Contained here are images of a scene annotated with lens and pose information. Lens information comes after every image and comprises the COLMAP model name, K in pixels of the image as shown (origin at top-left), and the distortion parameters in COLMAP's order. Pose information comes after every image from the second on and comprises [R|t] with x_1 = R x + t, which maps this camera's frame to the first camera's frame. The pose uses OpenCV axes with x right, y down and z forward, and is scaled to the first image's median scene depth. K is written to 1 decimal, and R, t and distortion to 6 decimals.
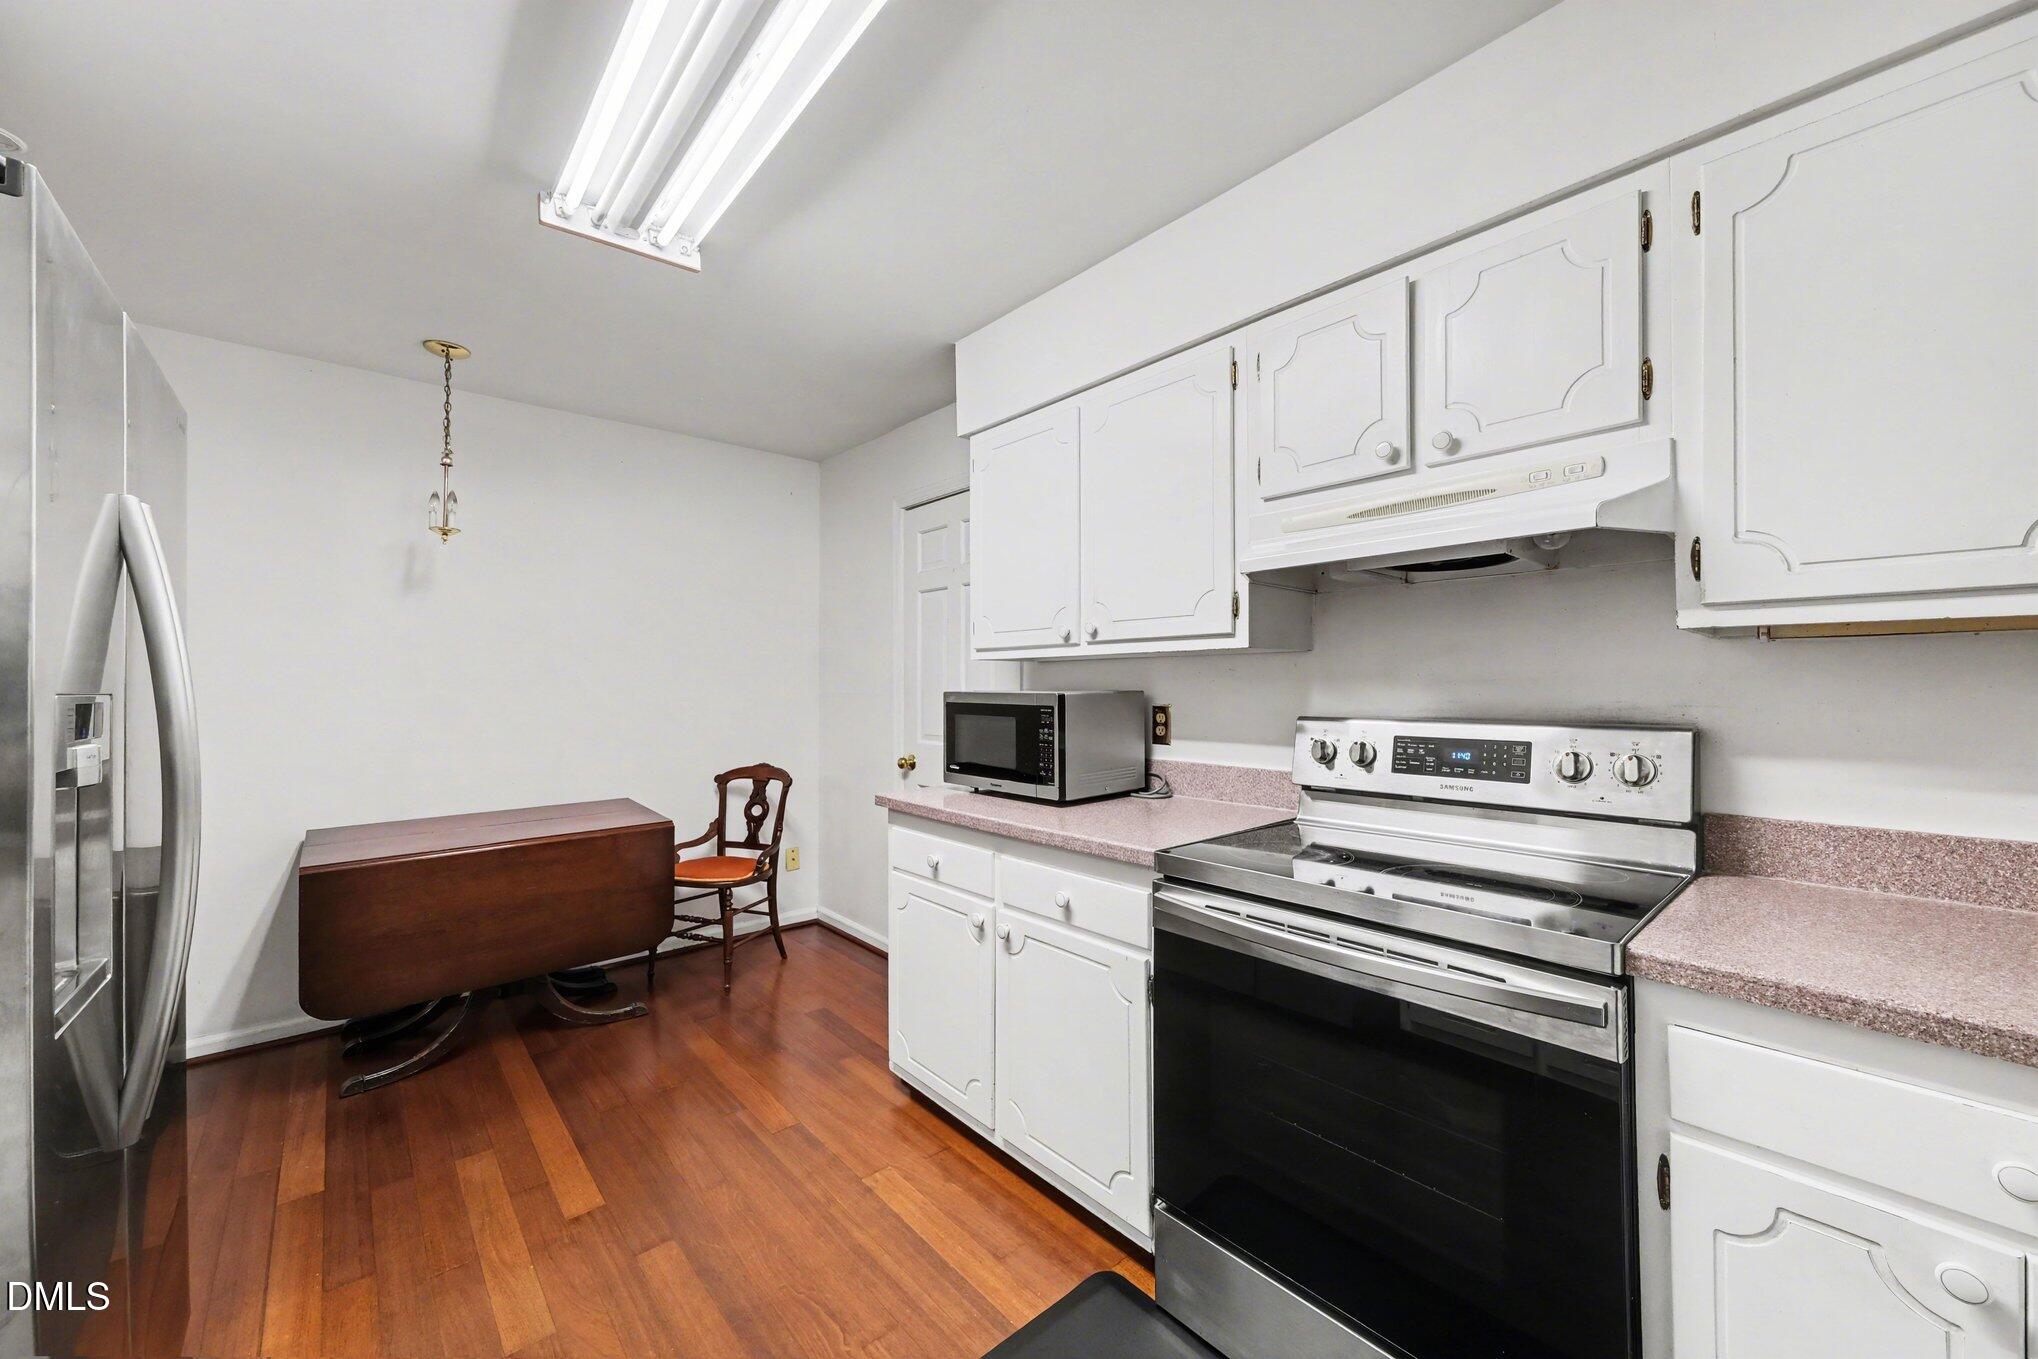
lens RADIAL K [[768.6, 0, 1025.2], [0, 768.6, 675.4], [0, 0, 1]] dist [0.000110, 0.005585]
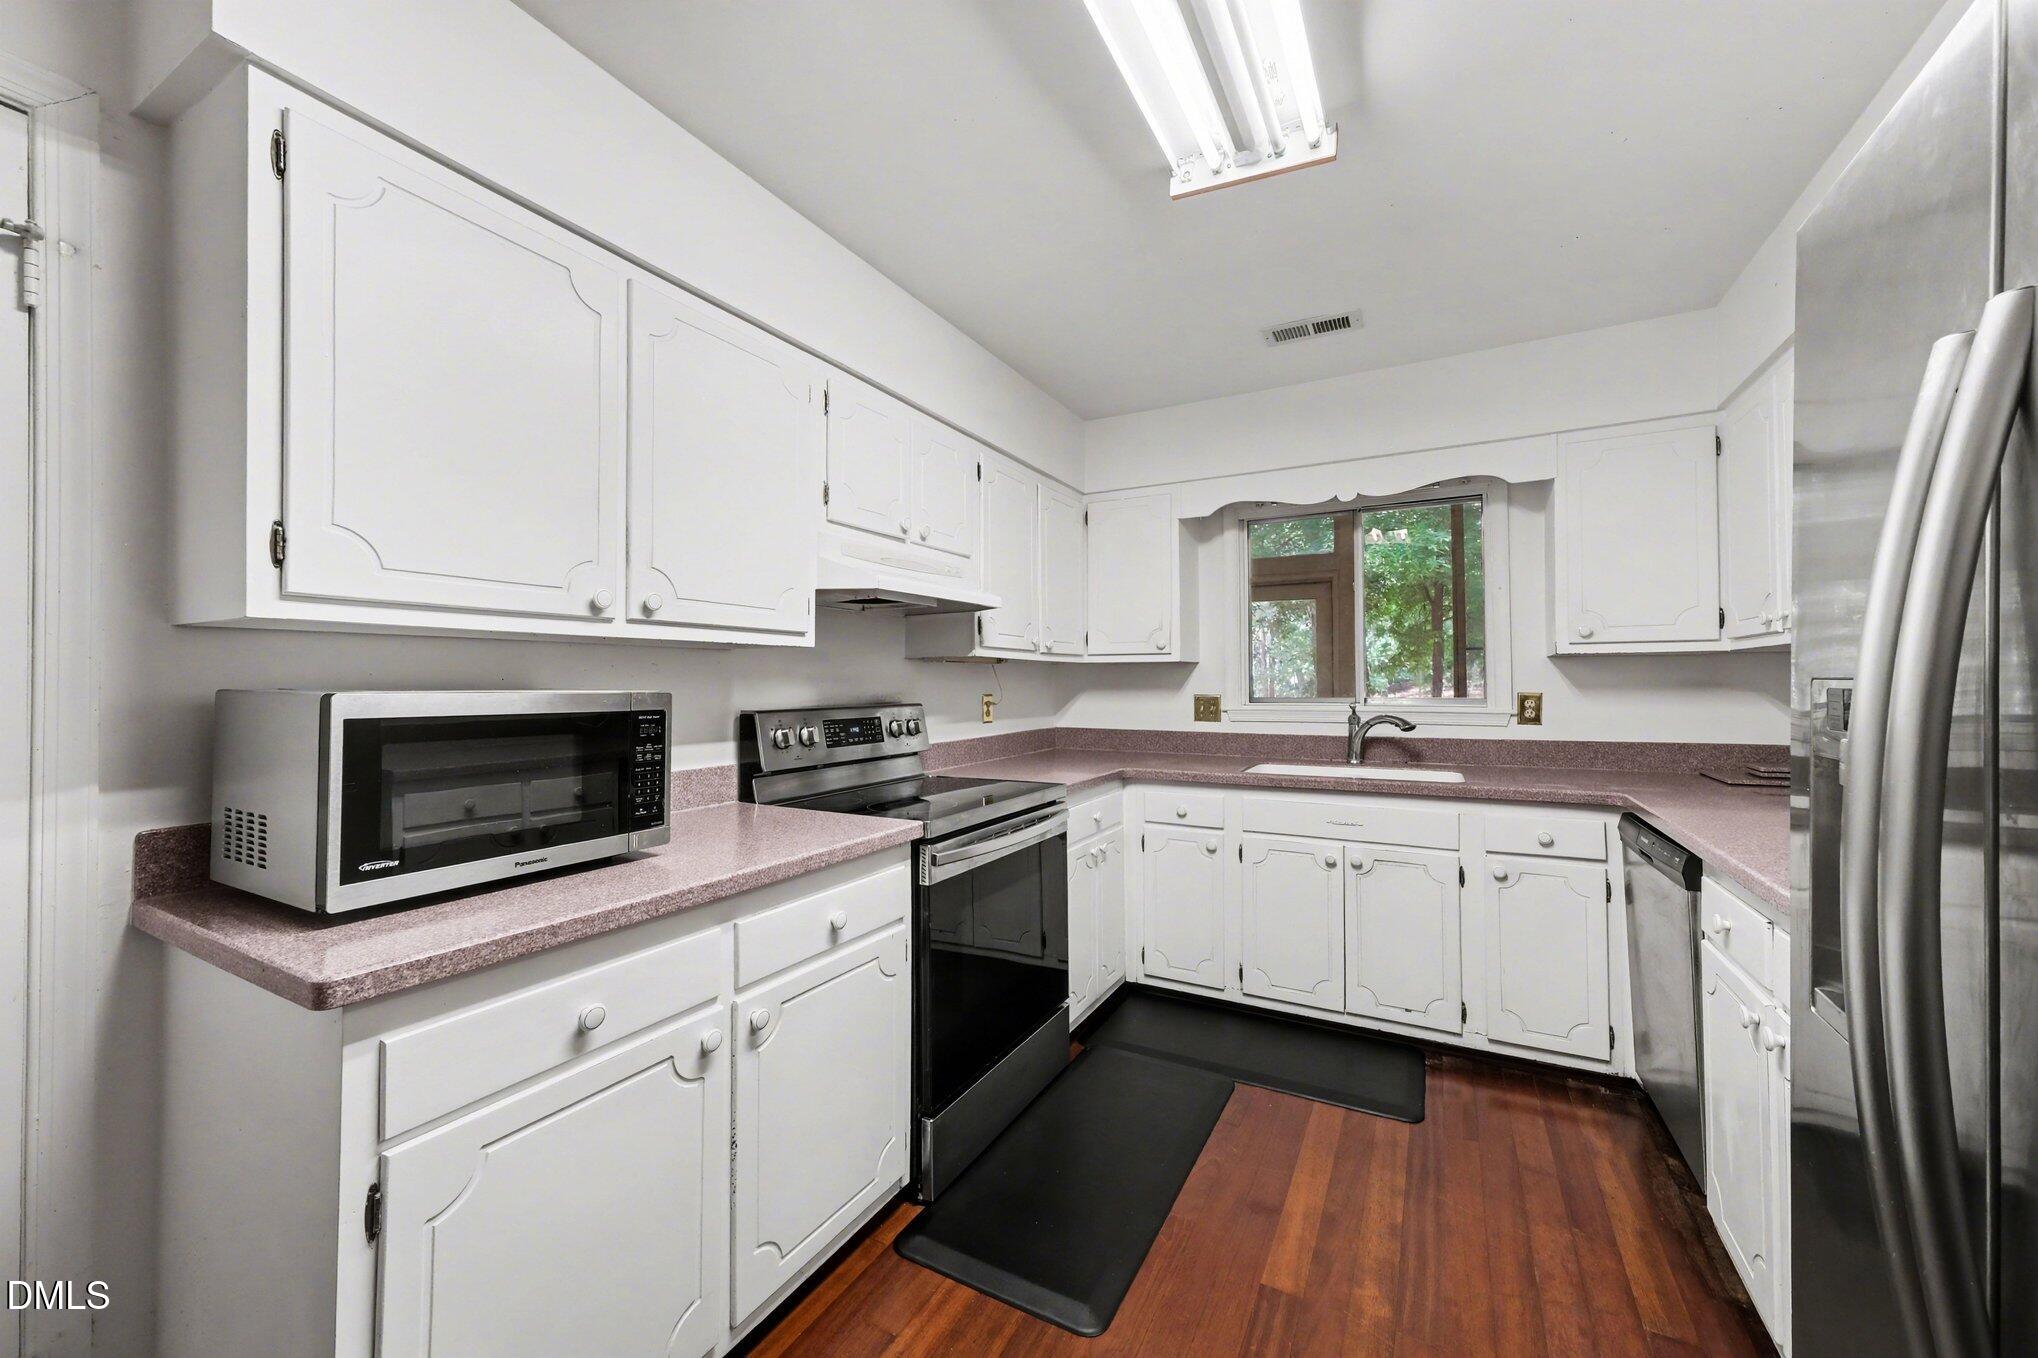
lens RADIAL K [[768.6, 0, 1025.2], [0, 768.6, 674.9], [0, 0, 1]] dist [0.000110, 0.005585]
pose [[-0.341266, 0.016593, 0.939820, -0.762255], [-0.005599, 0.999791, -0.019685, 0.020995], [-0.939950, -0.011980, -0.341101, 0.971097]]
